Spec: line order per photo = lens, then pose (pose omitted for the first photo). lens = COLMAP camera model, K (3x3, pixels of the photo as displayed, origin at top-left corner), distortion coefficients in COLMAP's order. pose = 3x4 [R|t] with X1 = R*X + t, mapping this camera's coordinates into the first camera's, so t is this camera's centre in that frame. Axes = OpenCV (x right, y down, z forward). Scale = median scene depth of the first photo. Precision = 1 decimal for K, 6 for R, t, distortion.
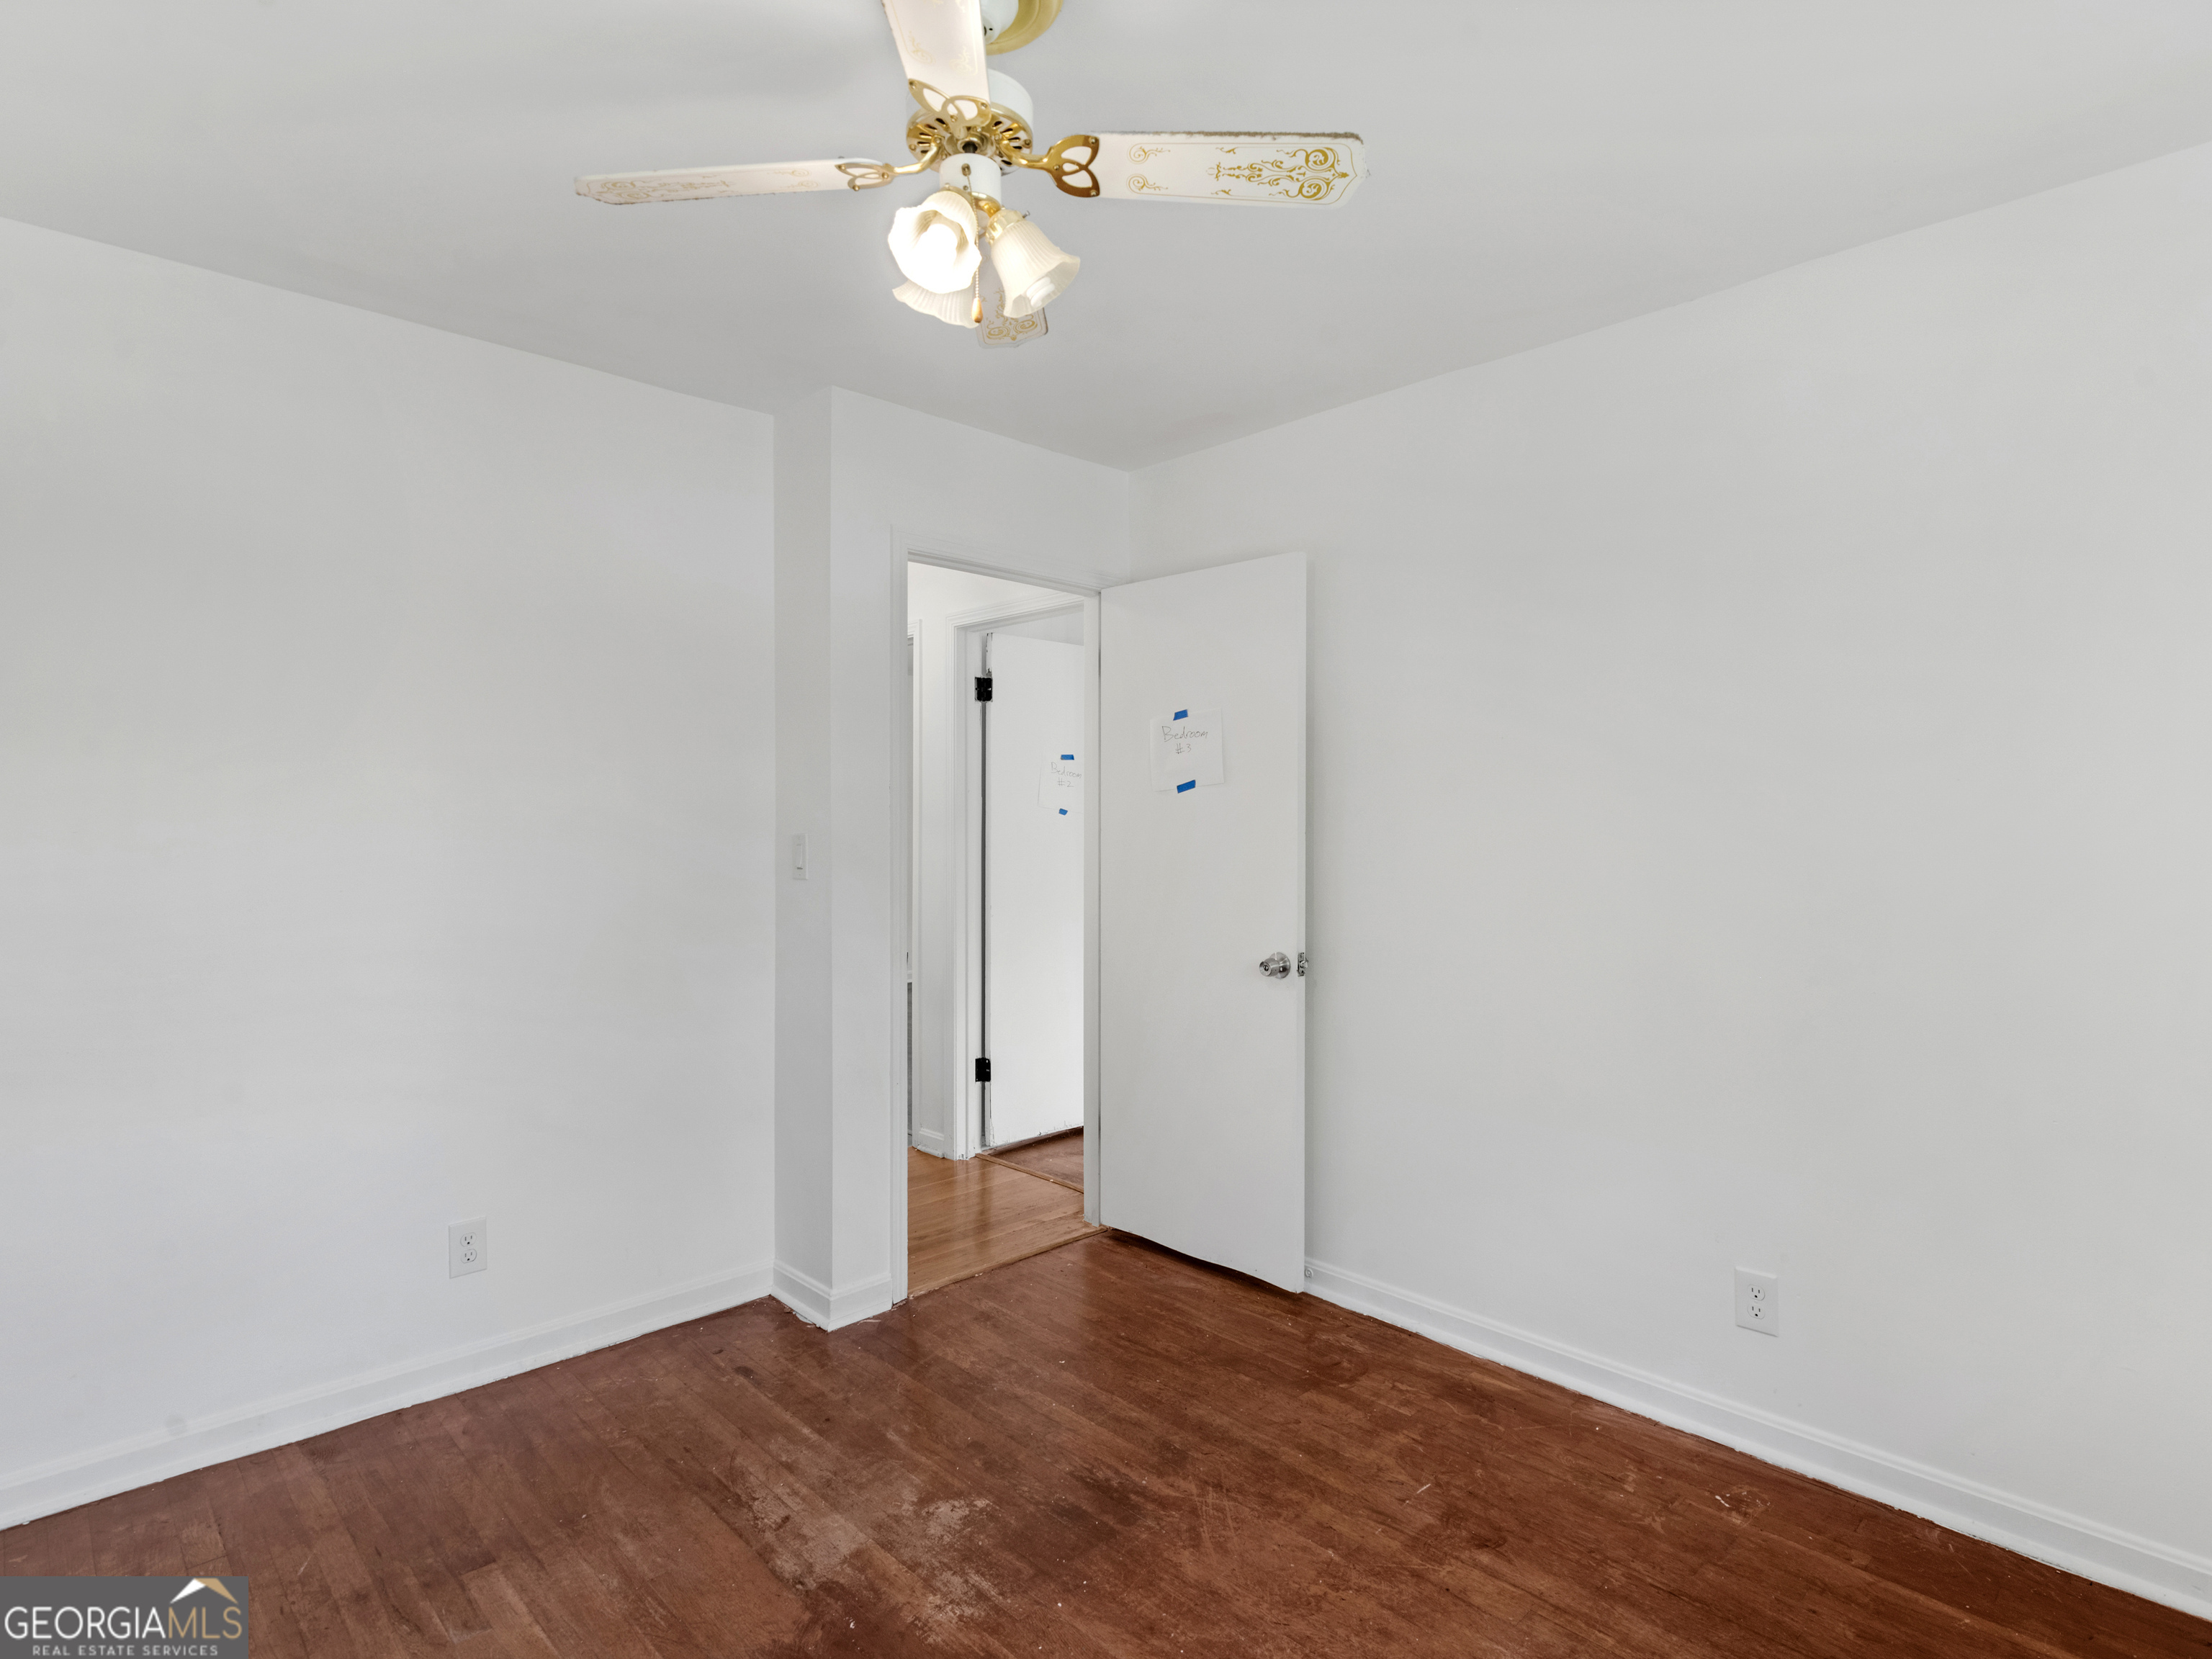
lens RADIAL K [[1176.5, 0, 1101.1], [0, 1176.5, 817.4], [0, 0, 1]] dist [0.001826, -0.000572]
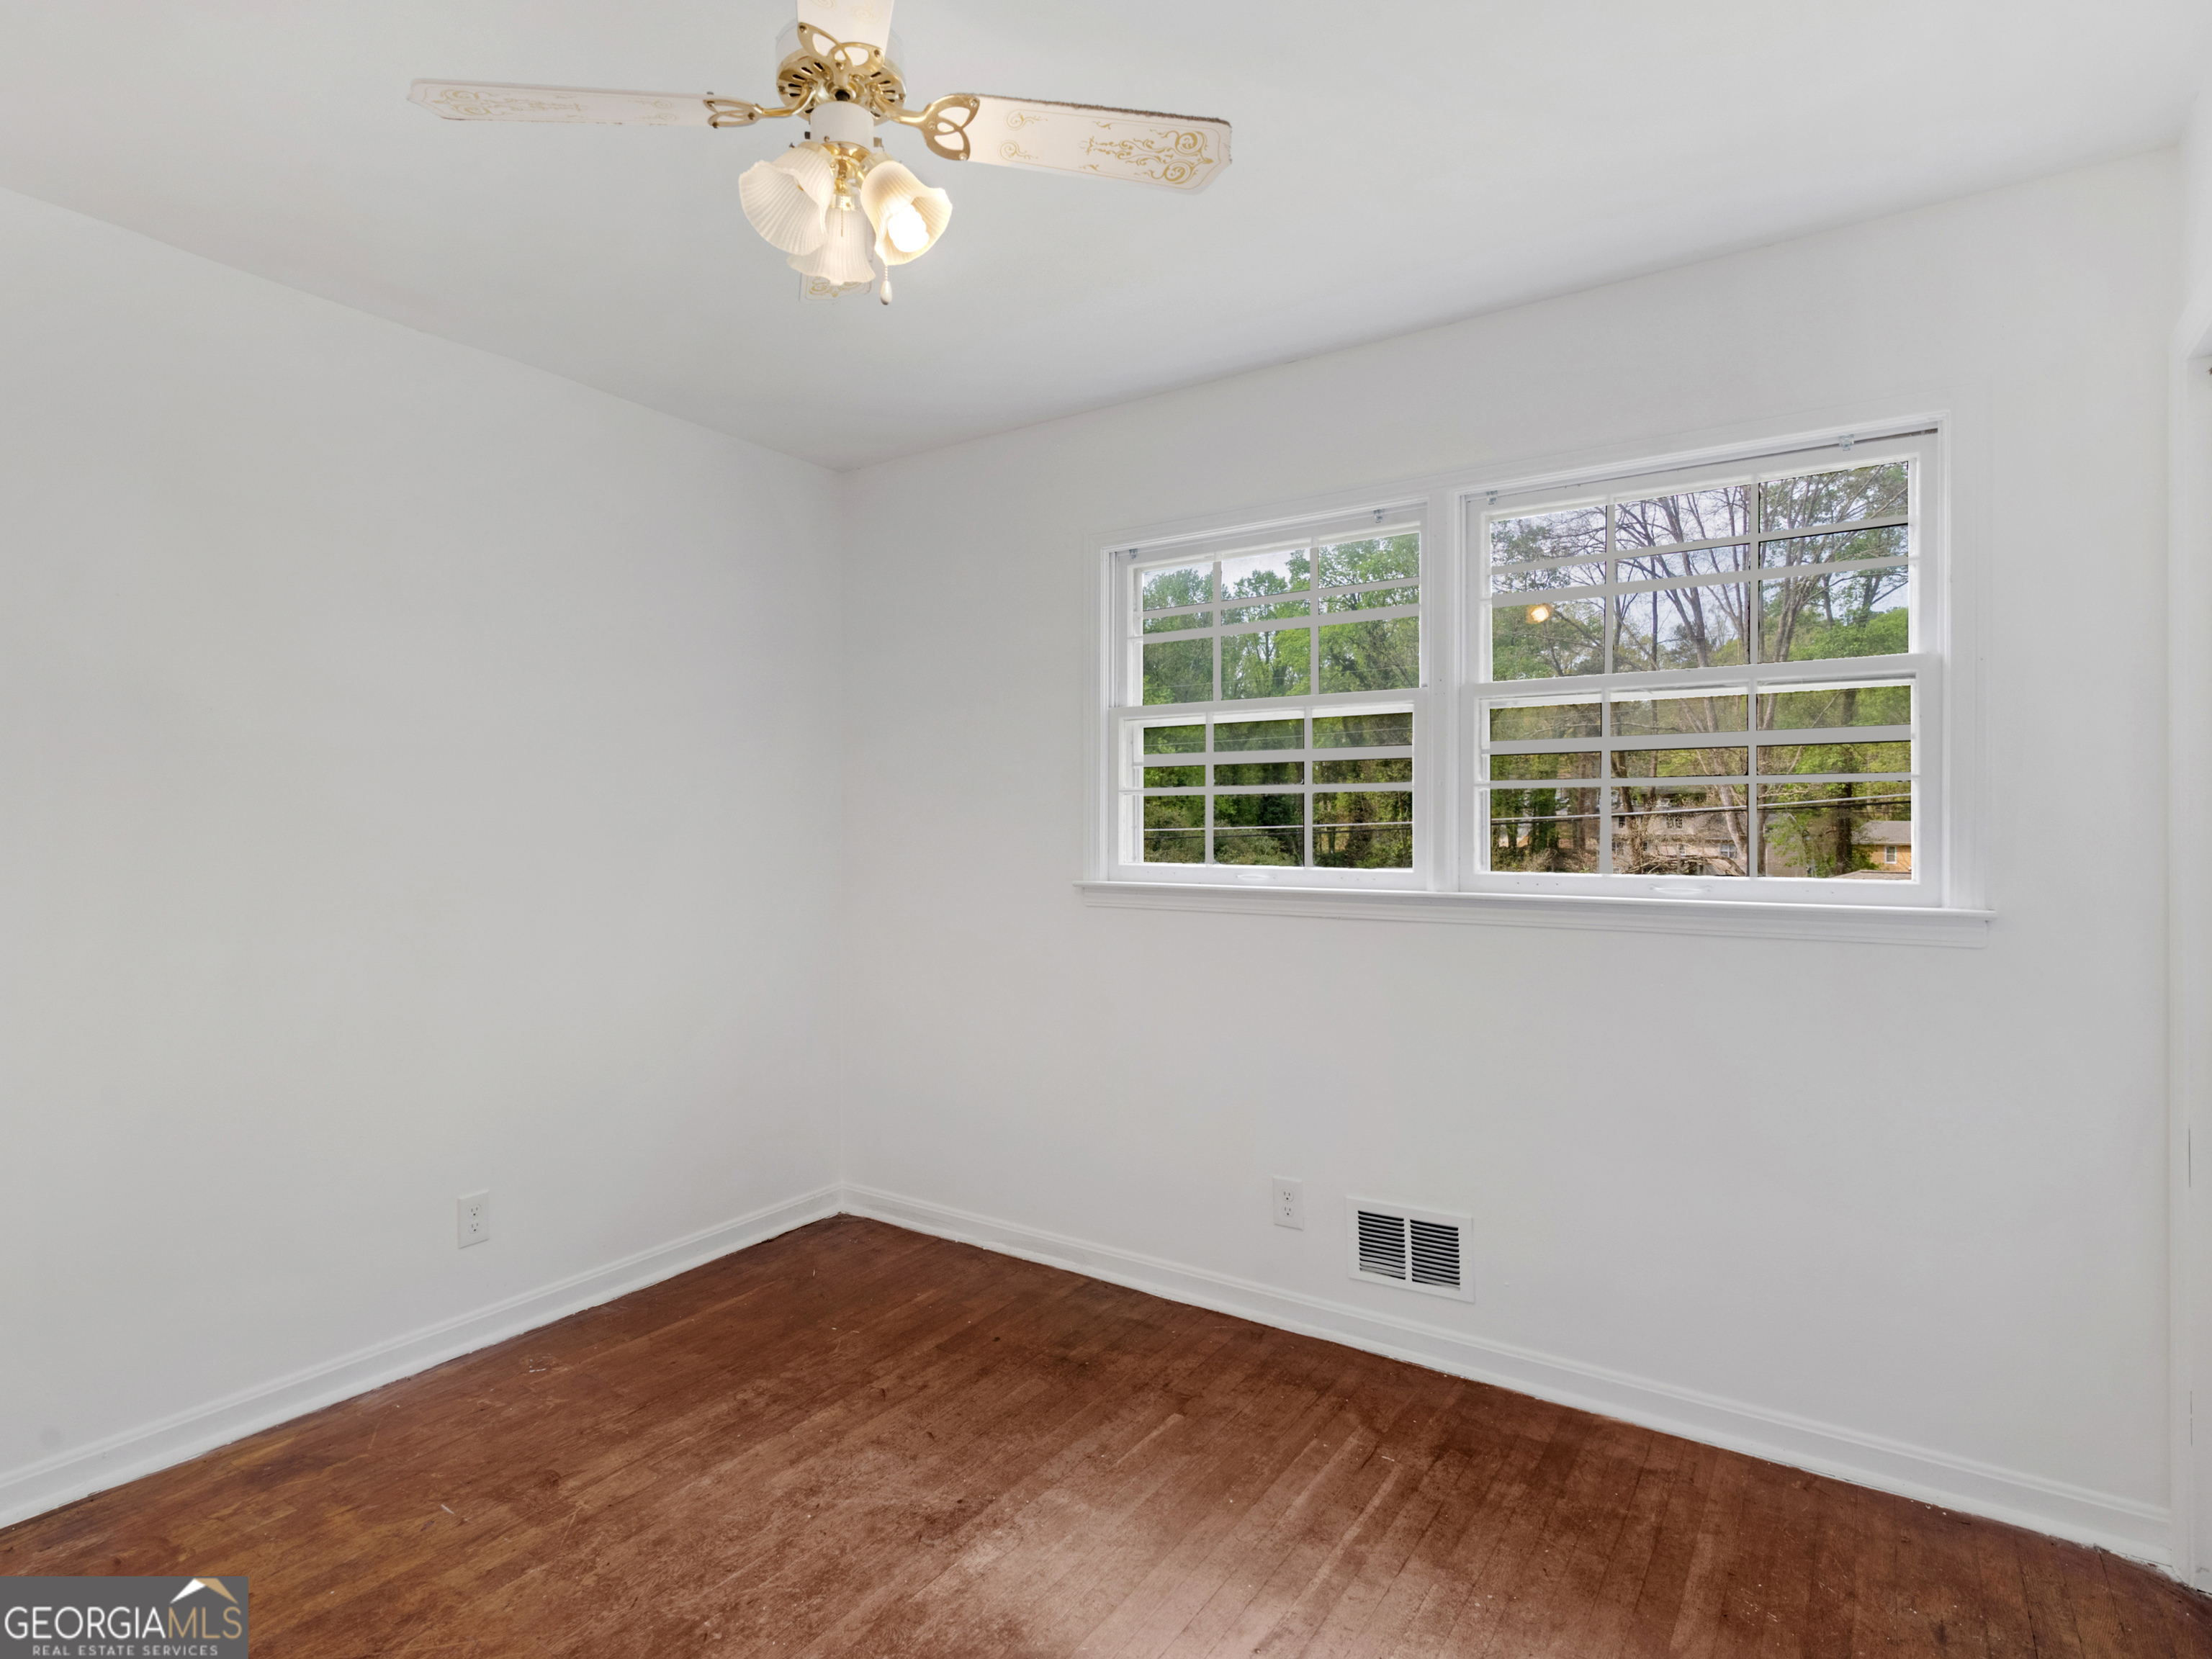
lens RADIAL K [[1176.5, 0, 1101.1], [0, 1176.5, 817.4], [0, 0, 1]] dist [0.001826, -0.000572]
pose [[-0.228892, 0.005480, 0.973436, -0.708369], [0.008367, 0.999958, -0.003662, 0.032577], [-0.973416, 0.007306, -0.228929, 0.671051]]
